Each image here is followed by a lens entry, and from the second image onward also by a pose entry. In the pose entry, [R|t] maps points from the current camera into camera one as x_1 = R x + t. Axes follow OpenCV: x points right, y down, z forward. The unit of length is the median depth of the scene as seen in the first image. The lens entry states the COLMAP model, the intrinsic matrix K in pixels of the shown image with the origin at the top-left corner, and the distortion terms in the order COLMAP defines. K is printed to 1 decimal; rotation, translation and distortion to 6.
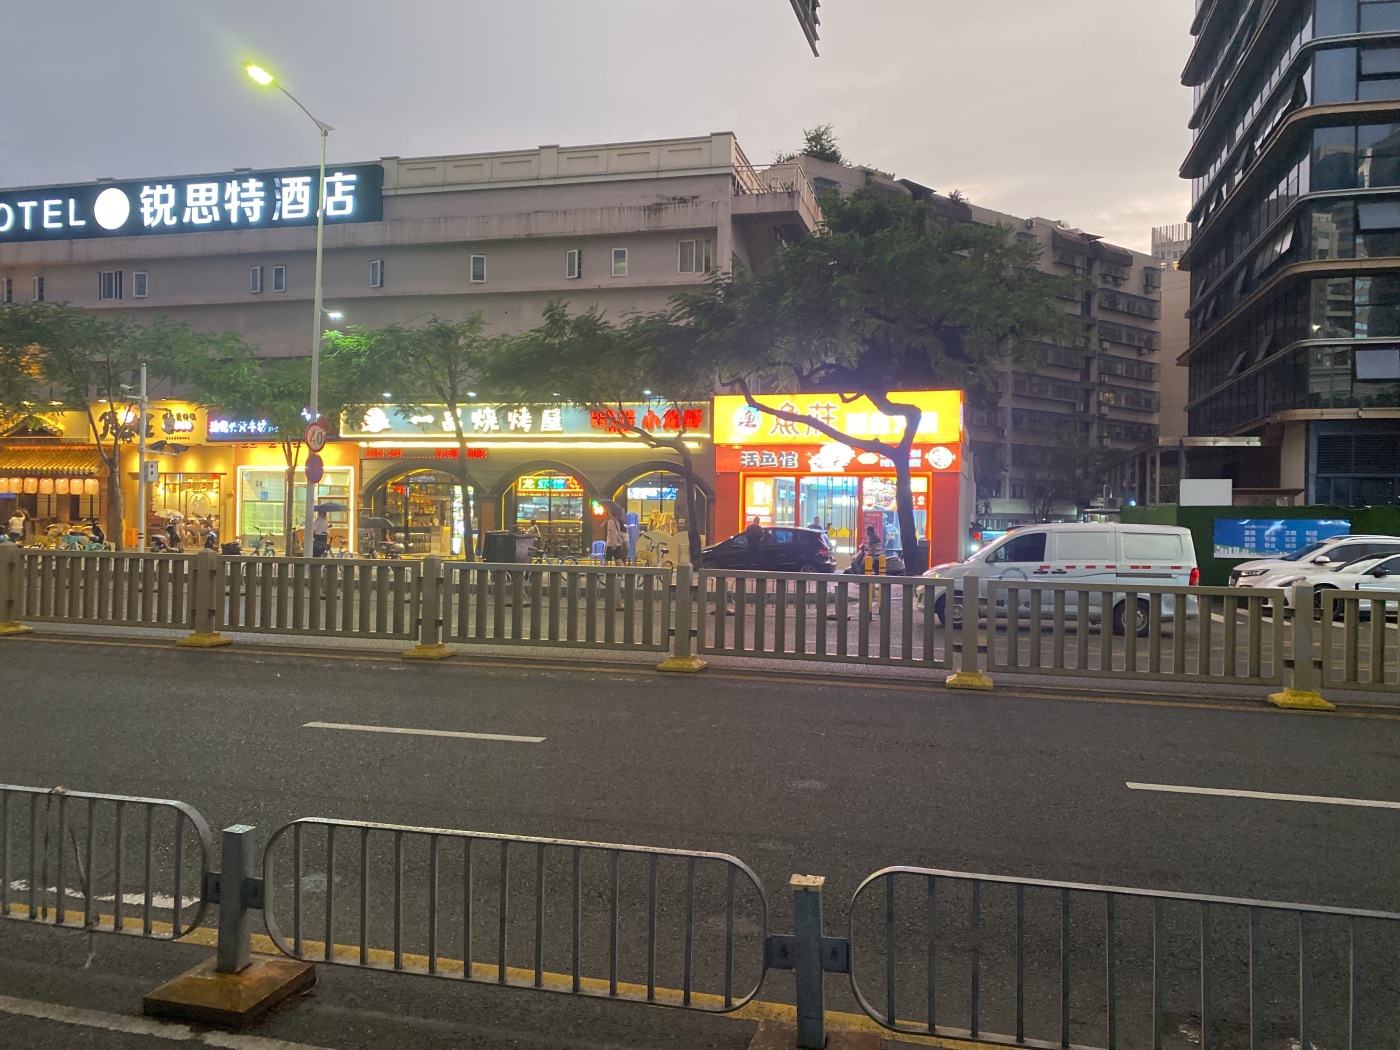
lens RADIAL K [[1067.1, 0, 702.2], [0, 1067.1, 548.9], [0, 0, 1]] dist [0.004127, 0.007562]
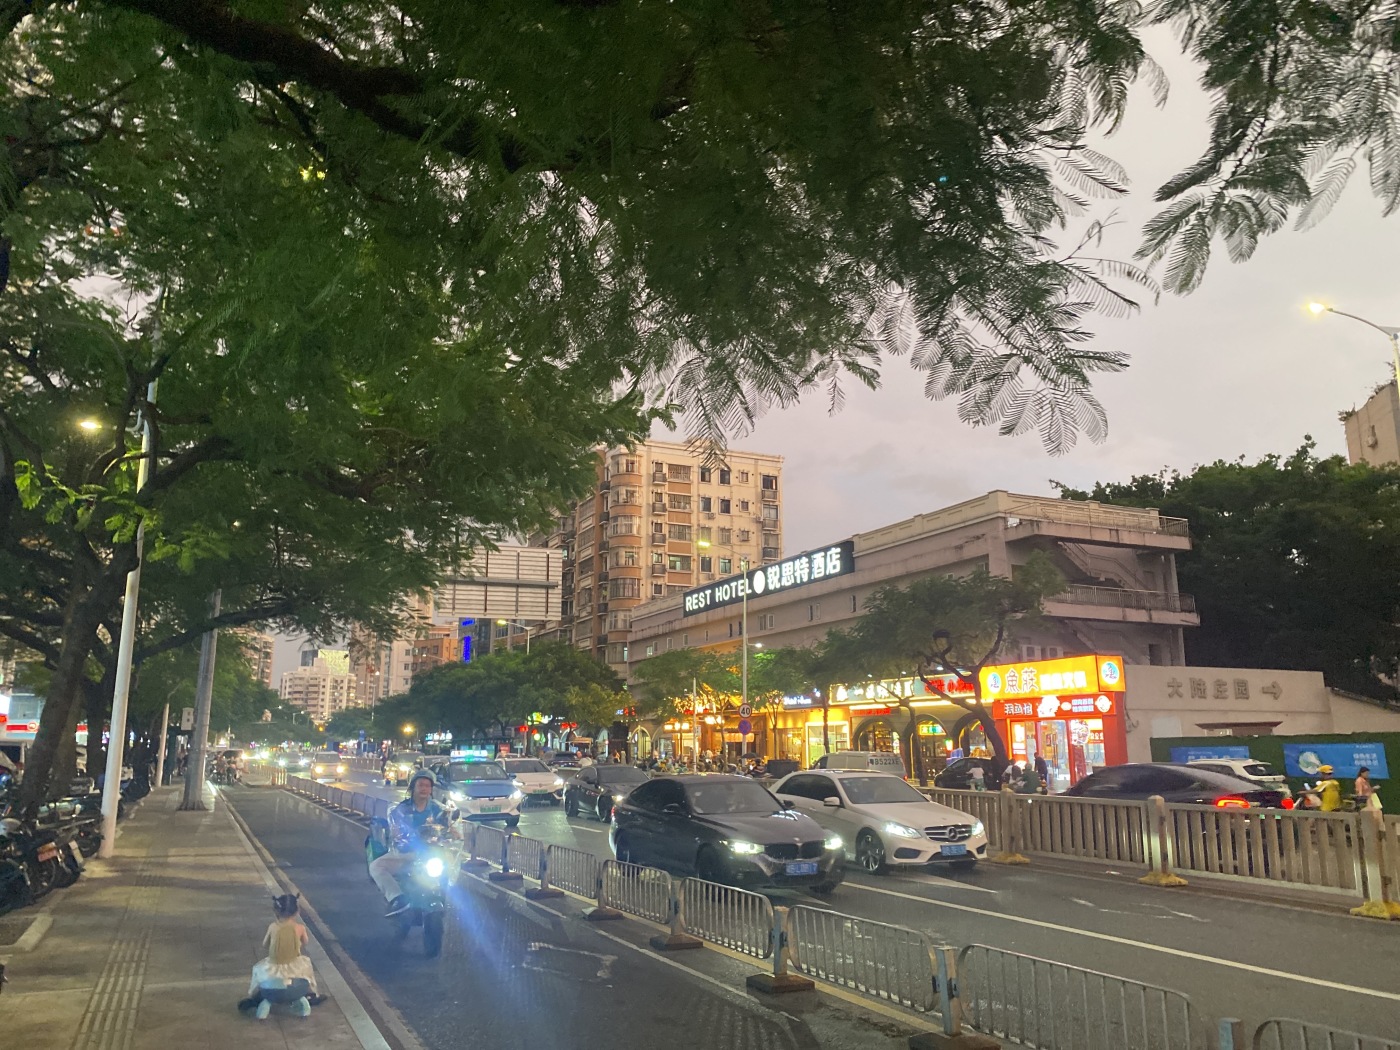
lens RADIAL K [[1067.1, 0, 702.2], [0, 1067.1, 548.9], [0, 0, 1]] dist [0.004127, 0.007562]
pose [[0.639695, -0.153525, -0.753140, 0.828531], [-0.020380, 0.976117, -0.216288, 0.022643], [0.768359, 0.153707, 0.621288, -0.225703]]
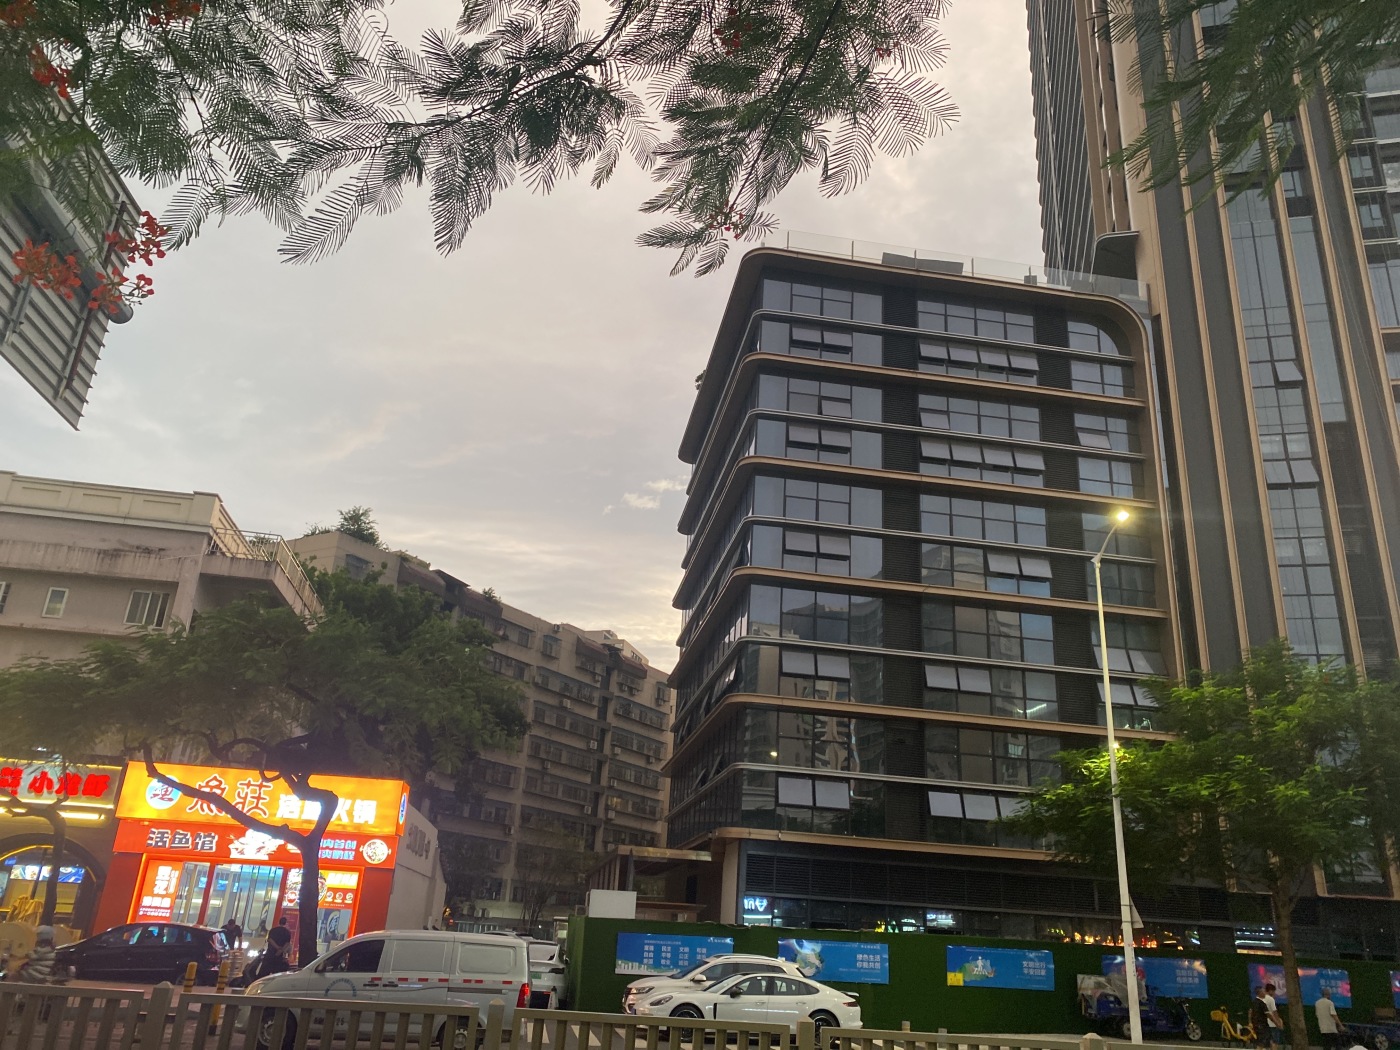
lens RADIAL K [[1074.3, 0, 702.7], [0, 1074.3, 497.8], [0, 0, 1]] dist [0.001526, -0.000477]
pose [[0.914763, 0.185215, 0.359033, 0.077628], [-0.029061, 0.916580, -0.398794, -0.000904], [-0.402945, 0.354368, 0.843836, -0.025991]]
